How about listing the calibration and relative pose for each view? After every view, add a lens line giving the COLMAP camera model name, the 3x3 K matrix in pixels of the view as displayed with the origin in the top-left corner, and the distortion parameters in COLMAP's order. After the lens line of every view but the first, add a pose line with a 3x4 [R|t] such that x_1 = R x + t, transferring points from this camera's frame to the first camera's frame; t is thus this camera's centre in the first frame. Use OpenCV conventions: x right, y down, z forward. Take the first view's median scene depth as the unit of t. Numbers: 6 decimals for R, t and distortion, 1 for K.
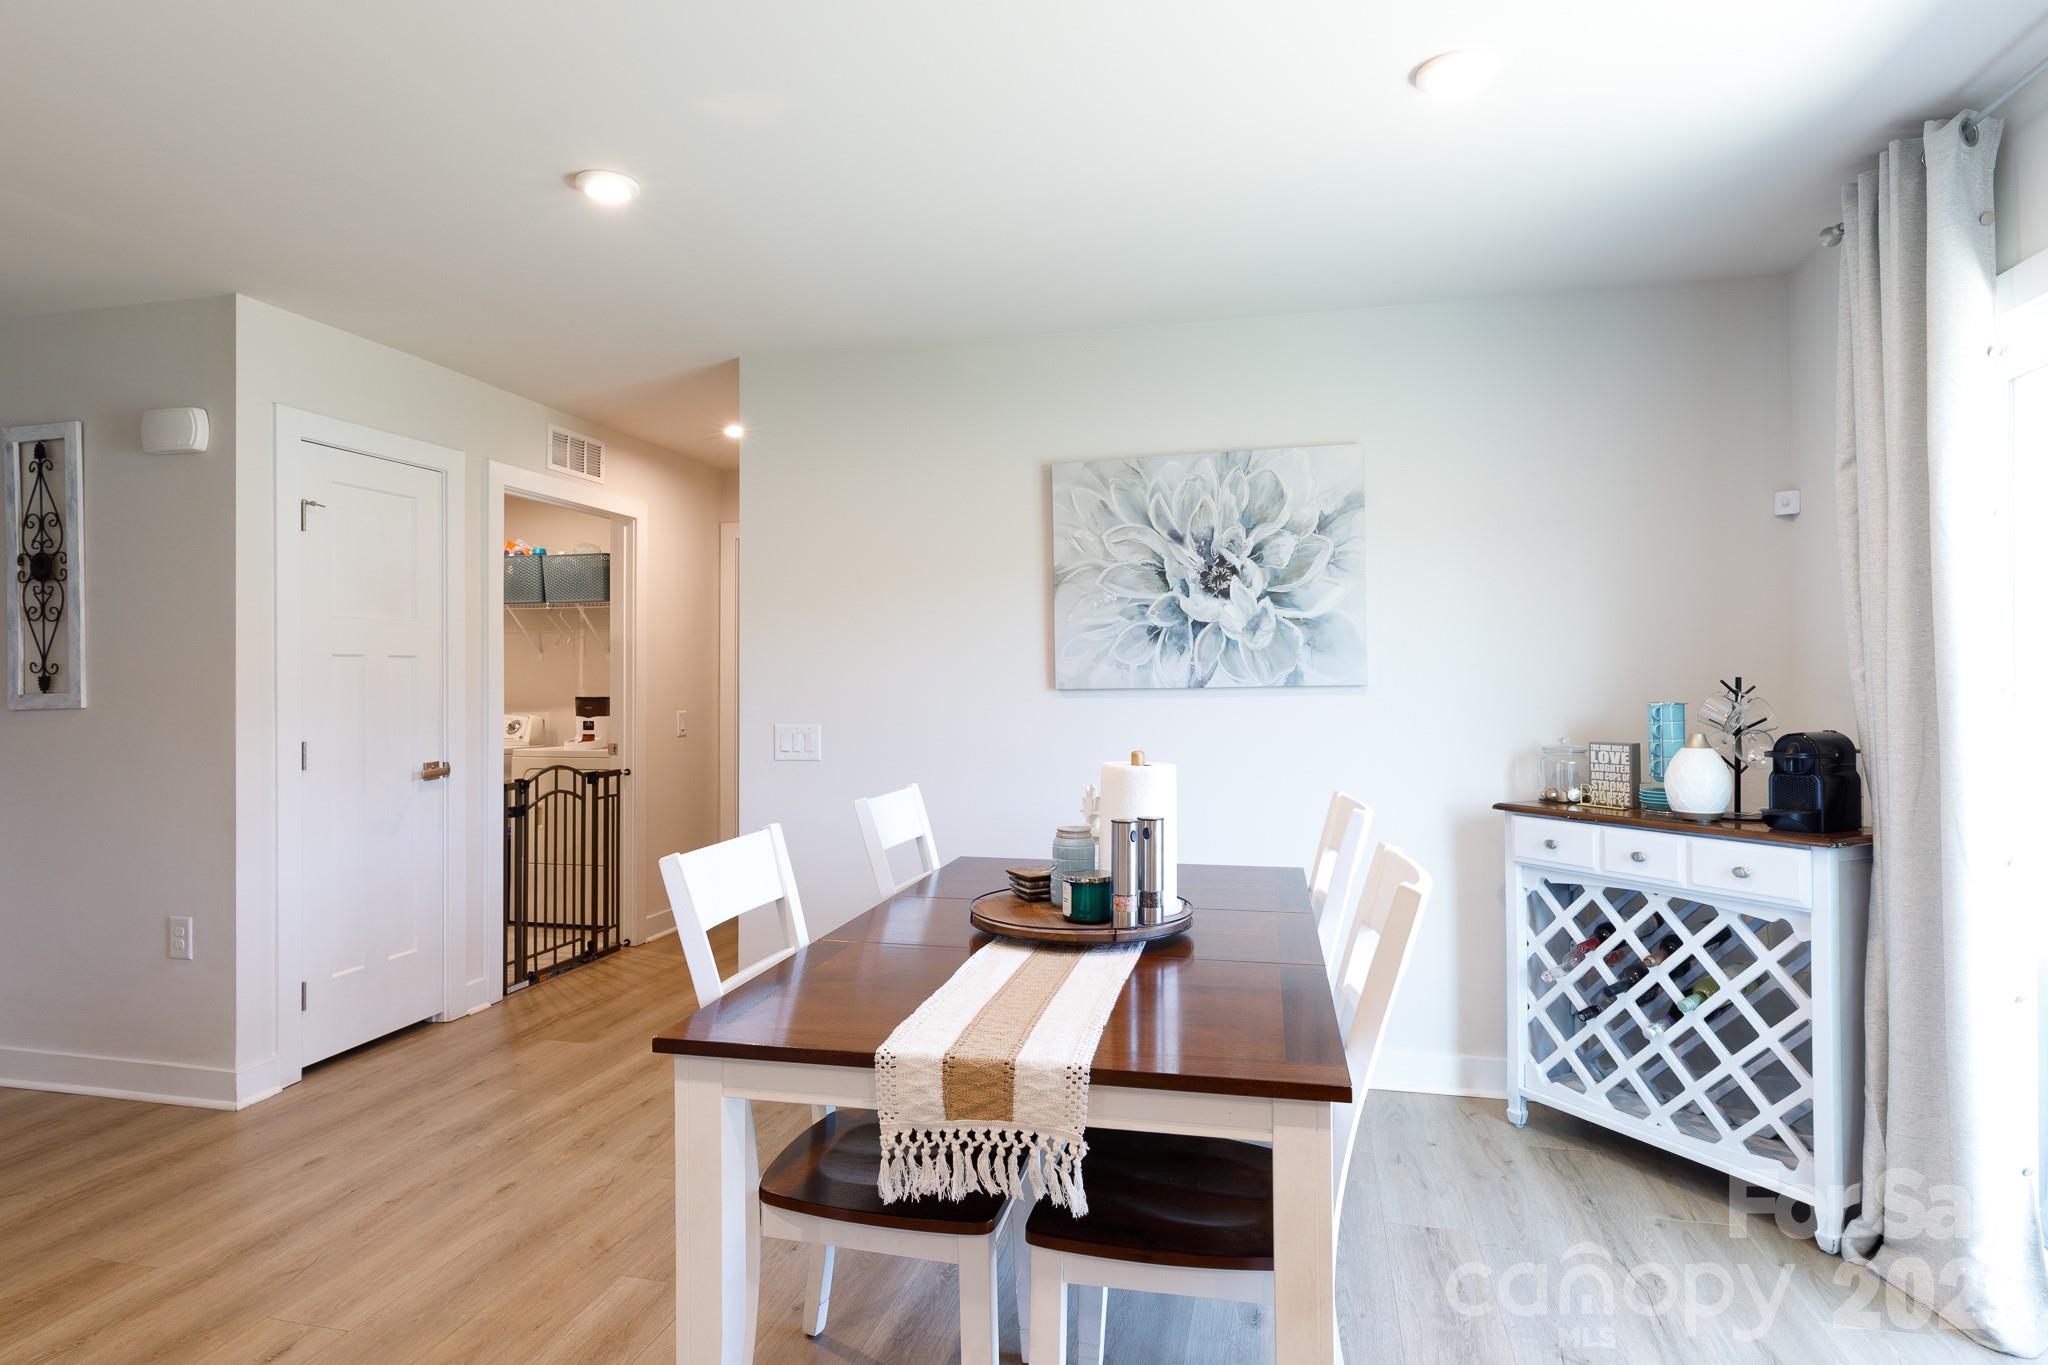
lens RADIAL K [[1105.8, 0, 1023.3], [0, 1105.8, 666.3], [0, 0, 1]] dist [0.001687, 0.000310]
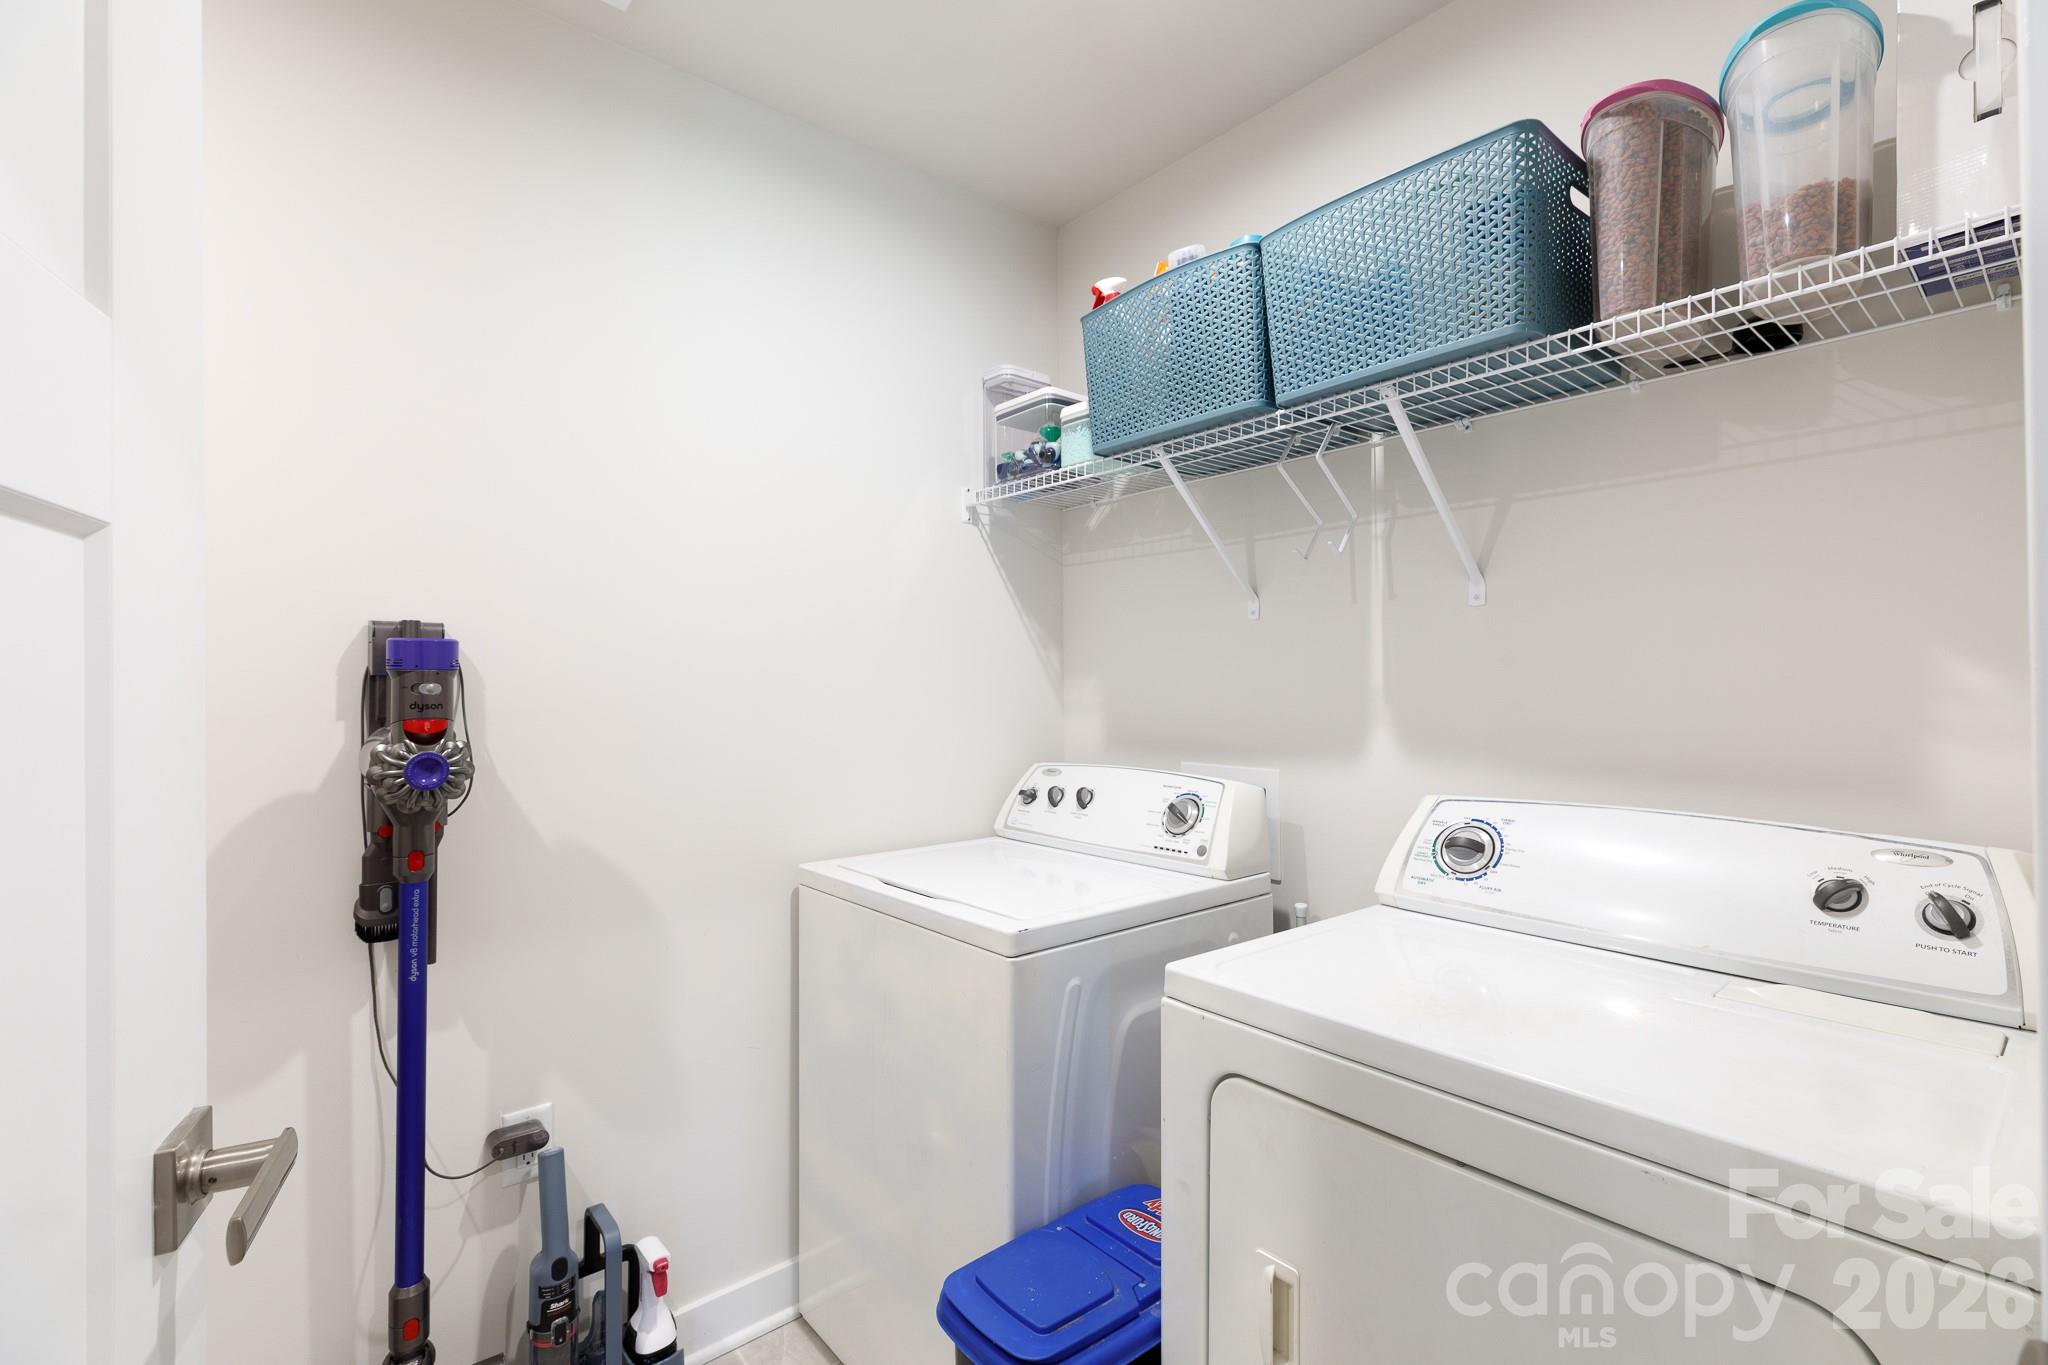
lens RADIAL K [[907.2, 0, 1026.0], [0, 907.2, 671.5], [0, 0, 1]] dist [0.000803, -0.000017]
pose [[0.806523, -0.005481, -0.591178, -0.333134], [0.008815, 0.999957, 0.002754, 0.010414], [0.591137, -0.007433, 0.806537, 0.743885]]
